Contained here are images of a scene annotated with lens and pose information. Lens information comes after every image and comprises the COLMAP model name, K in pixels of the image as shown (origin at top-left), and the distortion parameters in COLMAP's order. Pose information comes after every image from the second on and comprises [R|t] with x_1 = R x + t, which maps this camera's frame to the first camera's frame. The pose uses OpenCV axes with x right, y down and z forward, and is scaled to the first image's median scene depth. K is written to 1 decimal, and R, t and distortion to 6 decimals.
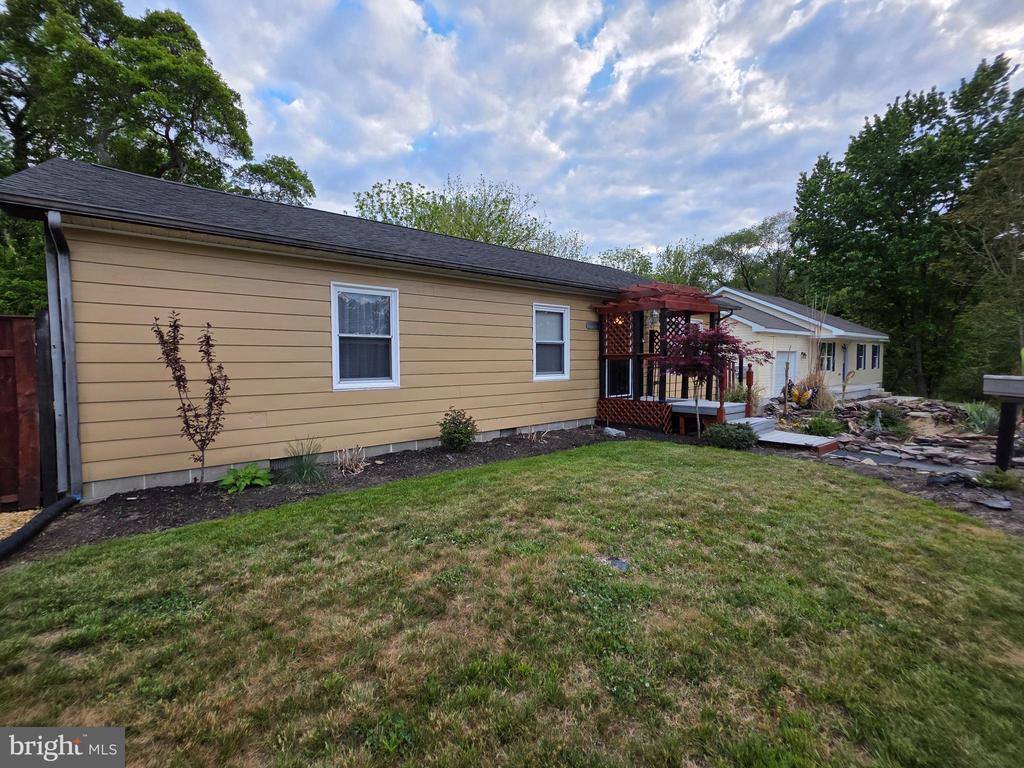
lens RADIAL K [[468.0, 0, 512.0], [0, 468.0, 384.0], [0, 0, 1]] dist [0.002305, 0.000638]
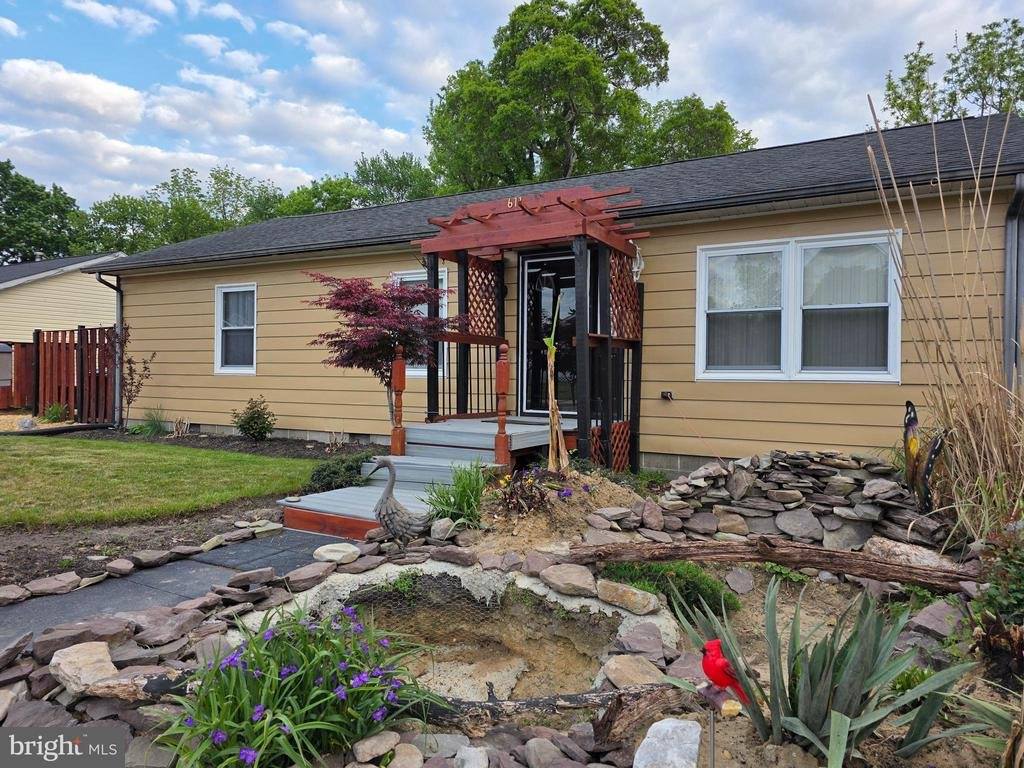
lens RADIAL K [[671.1, 0, 515.0], [0, 671.1, 372.1], [0, 0, 1]] dist [0.089727, -0.097445]
pose [[0.367108, 0.016731, -0.930028, 0.914123], [-0.049822, 0.998757, -0.001699, -0.016574], [0.928843, 0.046960, 0.367485, 0.639035]]
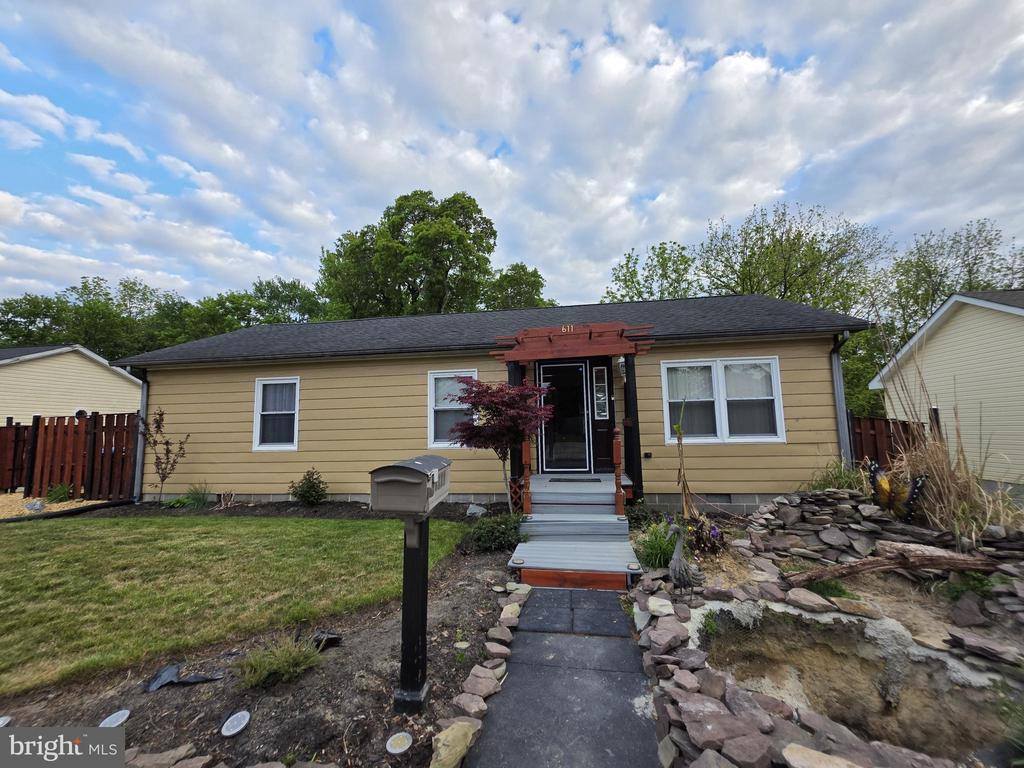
lens RADIAL K [[440.2, 0, 510.7], [0, 440.2, 380.5], [0, 0, 1]] dist [0.001389, 0.000149]
pose [[0.662310, -0.081614, -0.744771, 0.712789], [-0.016200, 0.992257, -0.123141, -0.029569], [0.749054, 0.093623, 0.655860, 0.404545]]
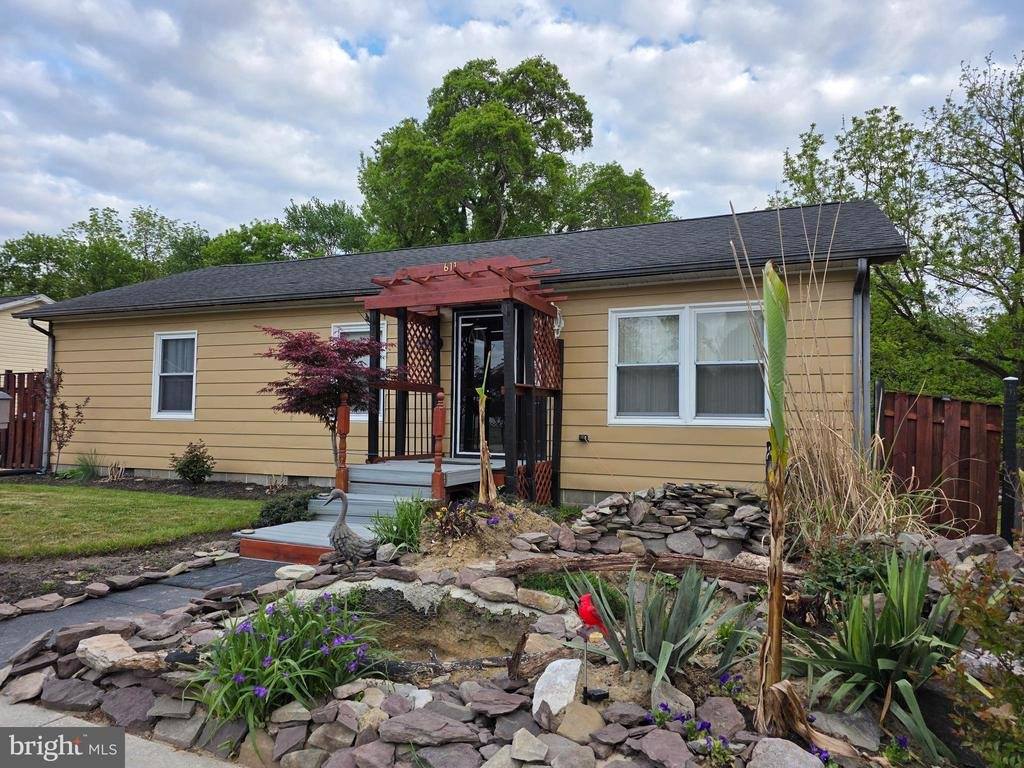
lens RADIAL K [[666.9, 0, 515.6], [0, 666.9, 387.8], [0, 0, 1]] dist [0.094392, -0.091962]
pose [[0.460925, -0.022121, -0.887164, 0.981680], [-0.052298, 0.997275, -0.052038, -0.015620], [0.885897, 0.070383, 0.458512, 0.608871]]
